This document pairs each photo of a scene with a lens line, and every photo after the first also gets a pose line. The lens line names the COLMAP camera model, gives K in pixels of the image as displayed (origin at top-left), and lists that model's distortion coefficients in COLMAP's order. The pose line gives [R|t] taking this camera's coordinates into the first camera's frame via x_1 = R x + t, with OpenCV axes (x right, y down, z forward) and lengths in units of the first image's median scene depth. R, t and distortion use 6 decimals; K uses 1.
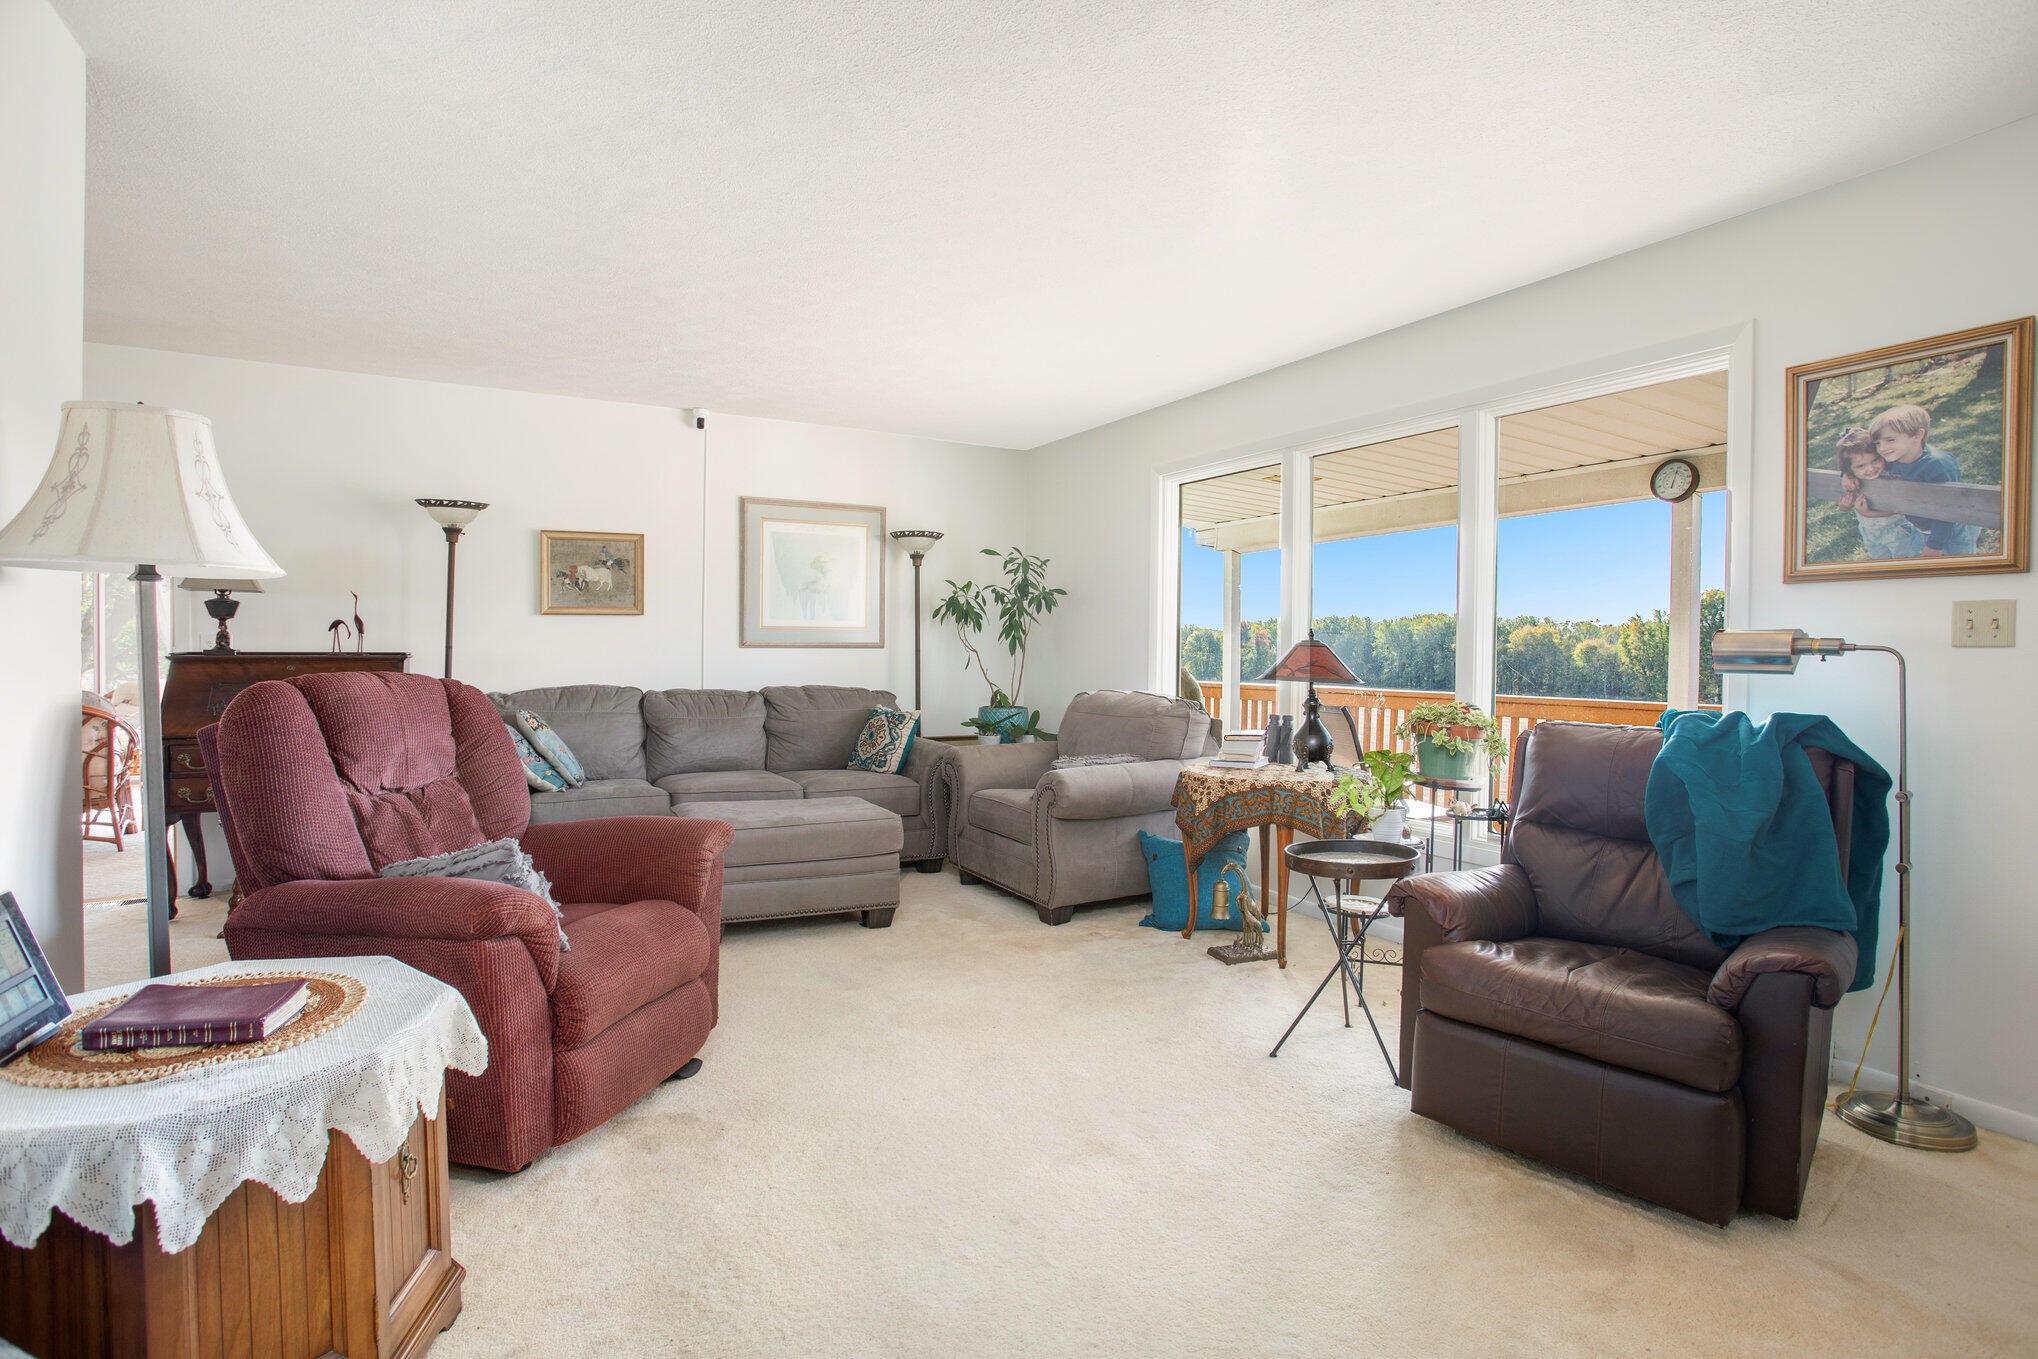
lens RADIAL K [[998.2, 0, 1015.1], [0, 998.2, 652.7], [0, 0, 1]] dist [-0.055616, 0.020114]
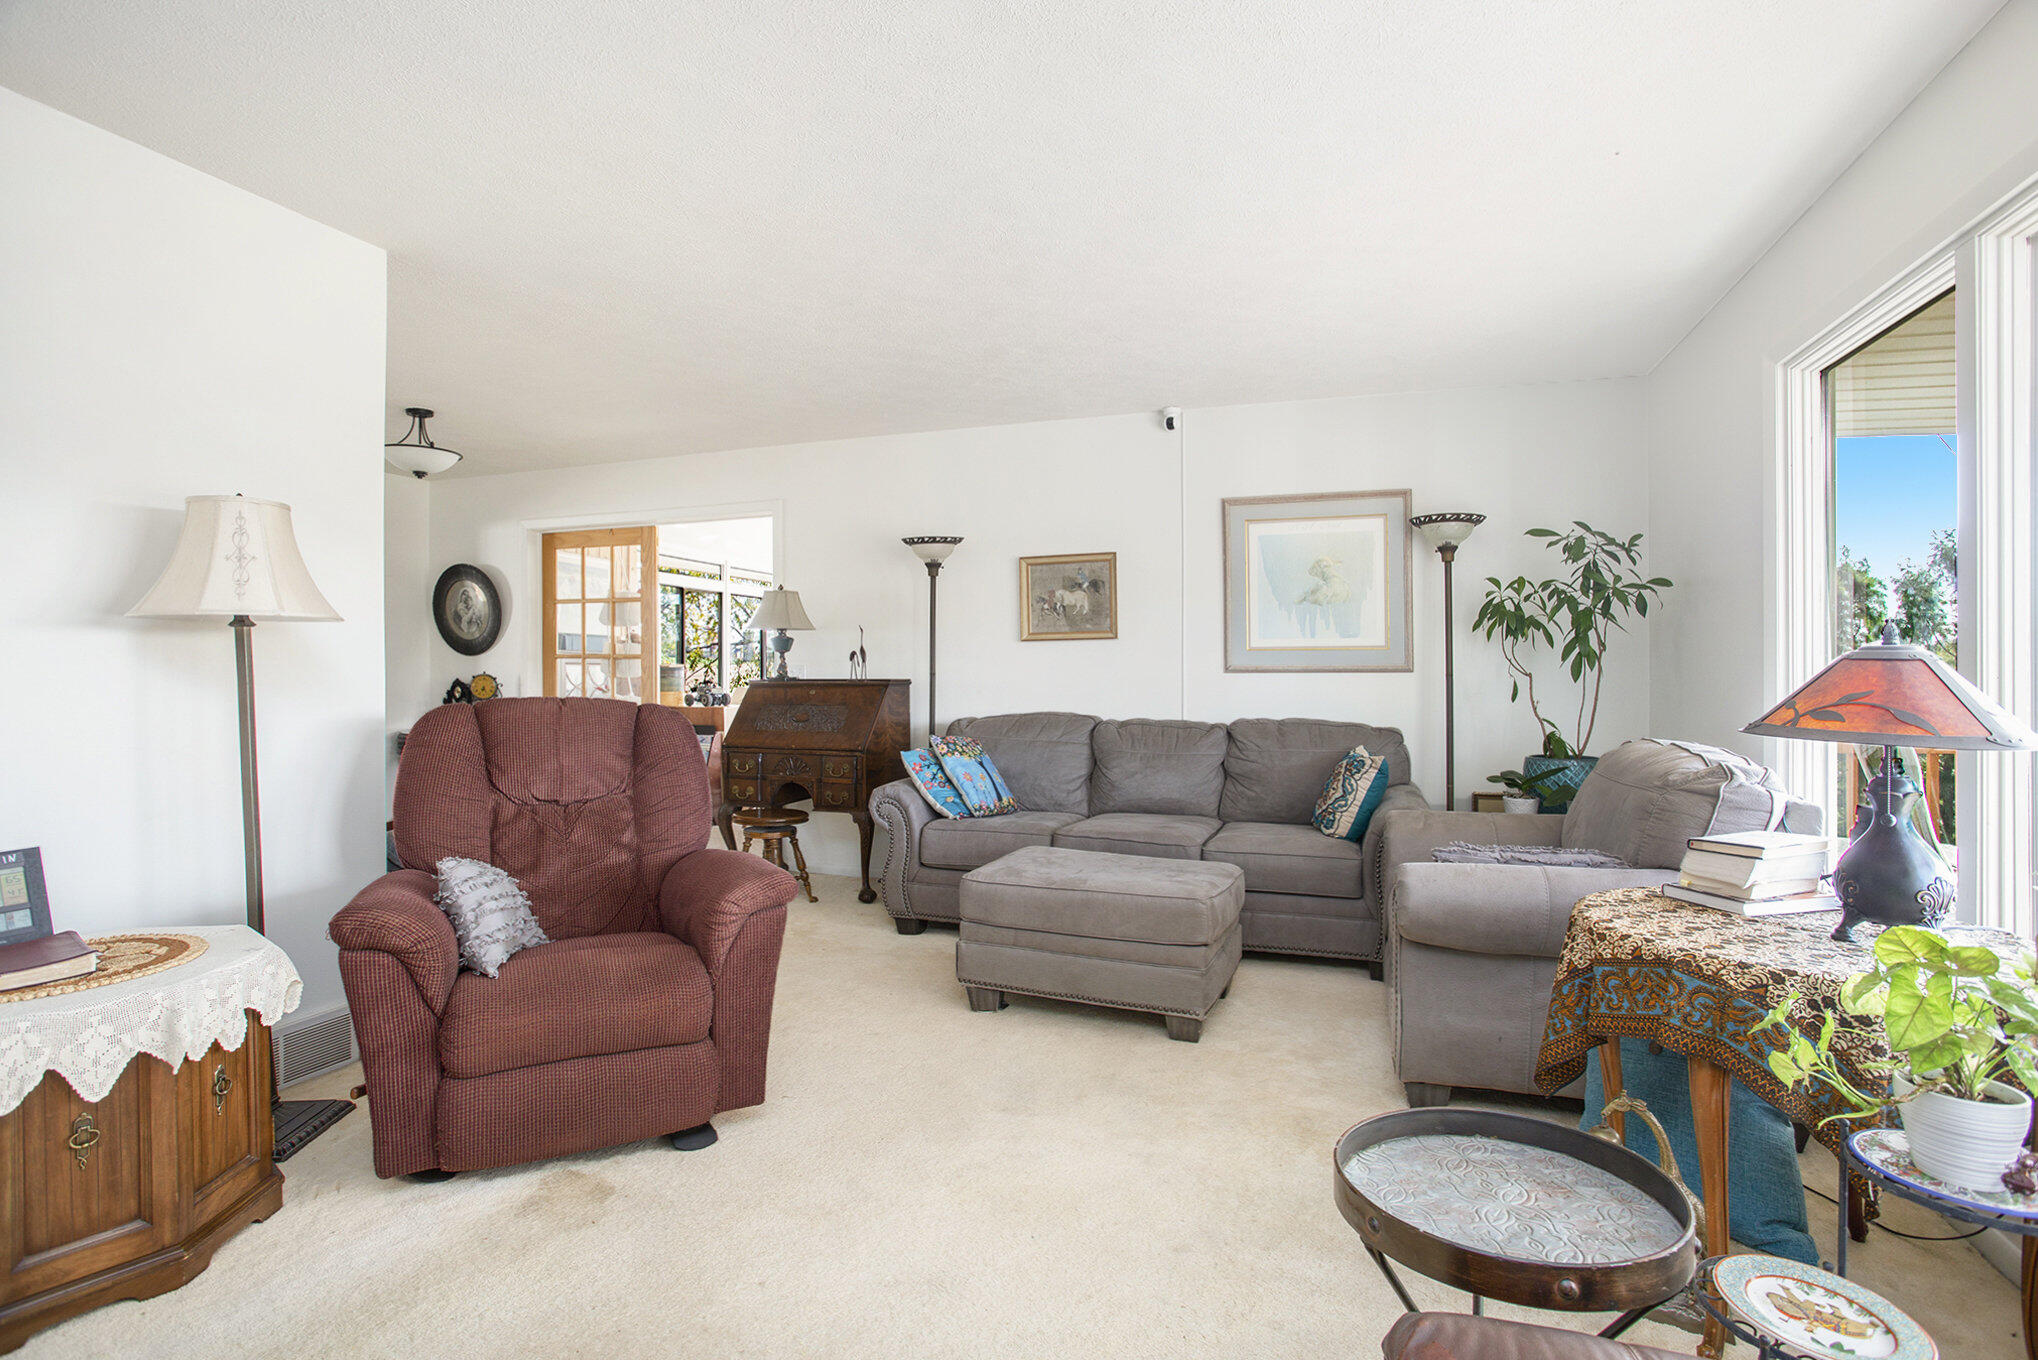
lens RADIAL K [[998.2, 0, 1021.0], [0, 998.2, 660.4], [0, 0, 1]] dist [-0.055616, 0.020114]
pose [[0.662233, -0.014532, -0.749157, 0.274453], [0.001653, 0.999838, -0.017933, -0.000602], [0.749296, 0.010637, 0.662150, 0.312597]]
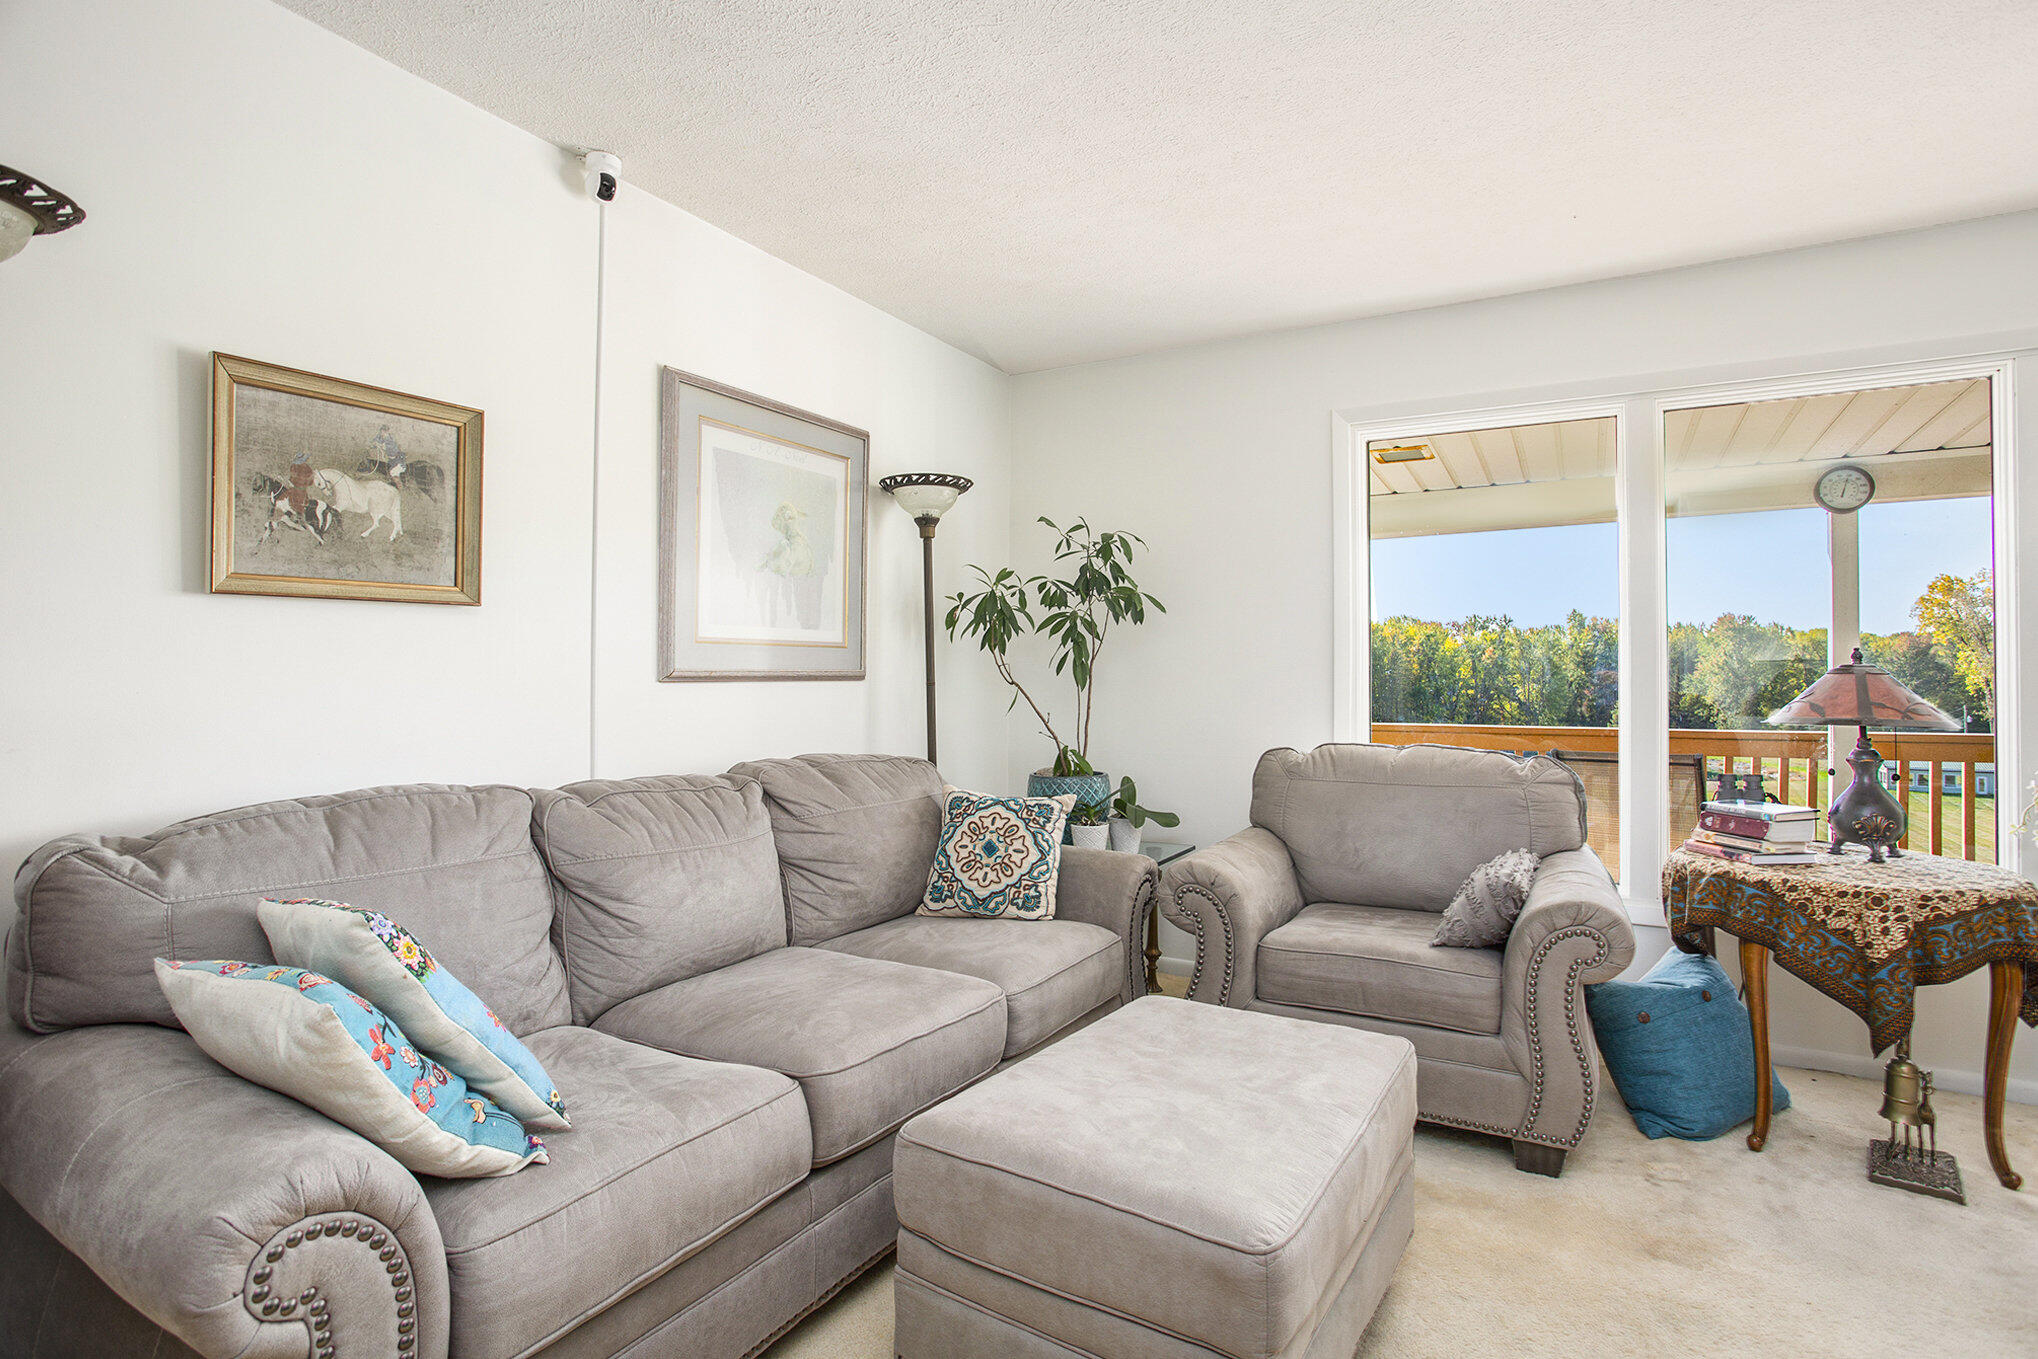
lens RADIAL K [[998.2, 0, 1018.8], [0, 998.2, 662.7], [0, 0, 1]] dist [-0.055616, 0.020114]
pose [[0.860759, -0.000248, 0.509013, -0.395723], [0.008187, 0.999877, -0.013357, -0.007055], [-0.508948, 0.015665, 0.860655, 0.541359]]
